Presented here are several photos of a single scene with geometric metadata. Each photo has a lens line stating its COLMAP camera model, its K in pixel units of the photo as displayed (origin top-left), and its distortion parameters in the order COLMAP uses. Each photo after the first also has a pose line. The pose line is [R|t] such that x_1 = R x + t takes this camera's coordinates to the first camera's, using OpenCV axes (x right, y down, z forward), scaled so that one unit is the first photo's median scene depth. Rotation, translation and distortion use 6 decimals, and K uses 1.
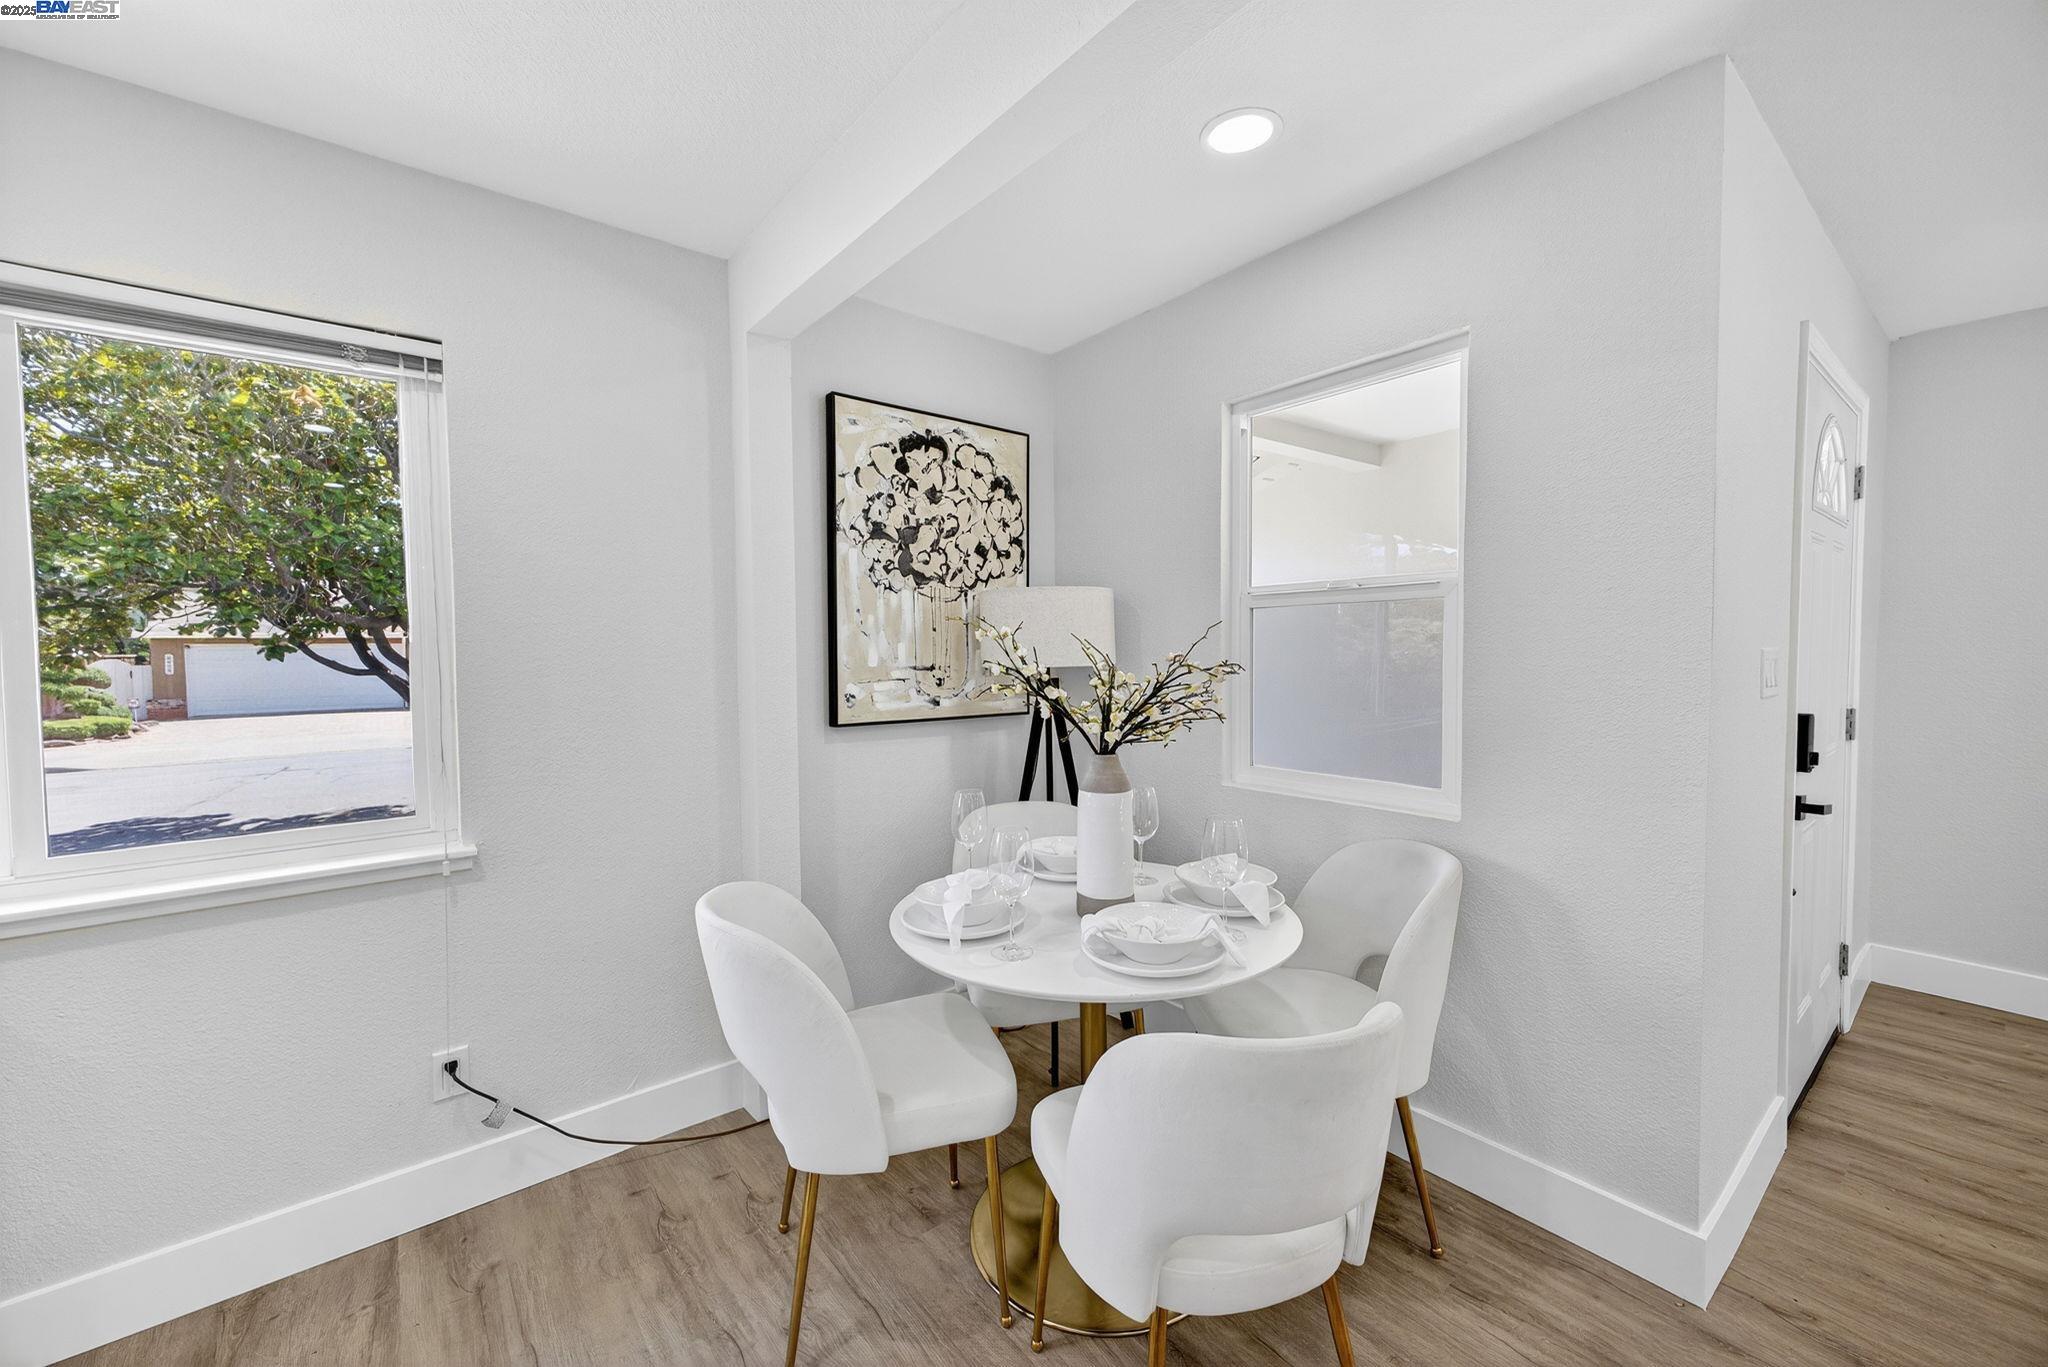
lens RADIAL K [[800.4, 0, 1019.1], [0, 800.4, 681.1], [0, 0, 1]] dist [0.015869, -0.004037]
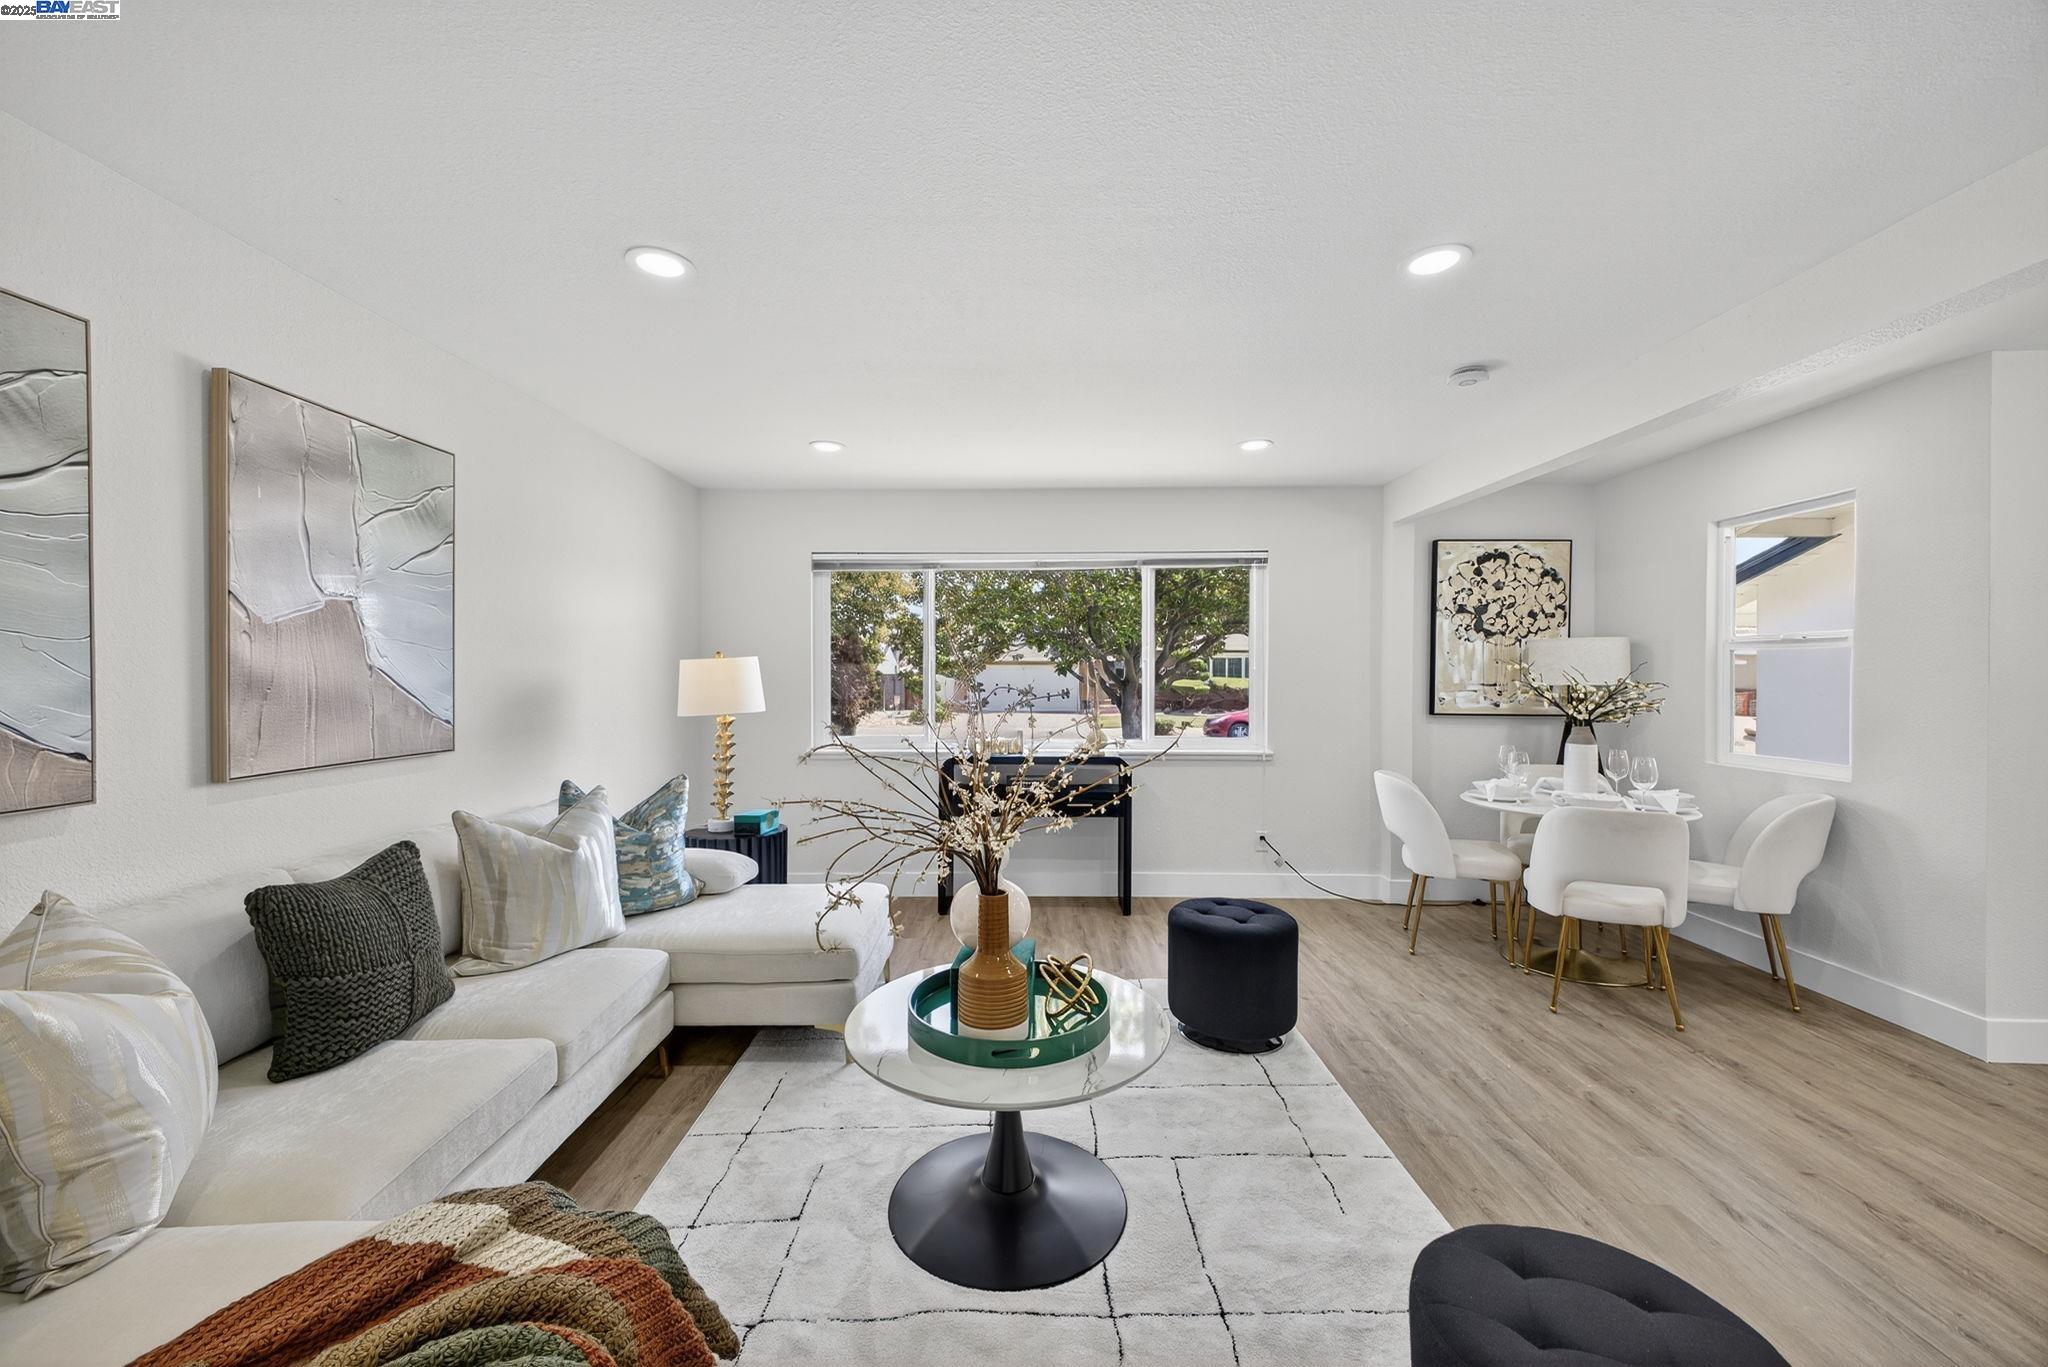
lens RADIAL K [[800.4, 0, 1017.3], [0, 800.4, 680.5], [0, 0, 1]] dist [0.015869, -0.004037]
pose [[0.773175, 0.018989, -0.633909, 0.197520], [-0.036027, 0.999253, -0.014008, 0.036422], [0.633169, 0.033668, 0.773281, -1.009949]]
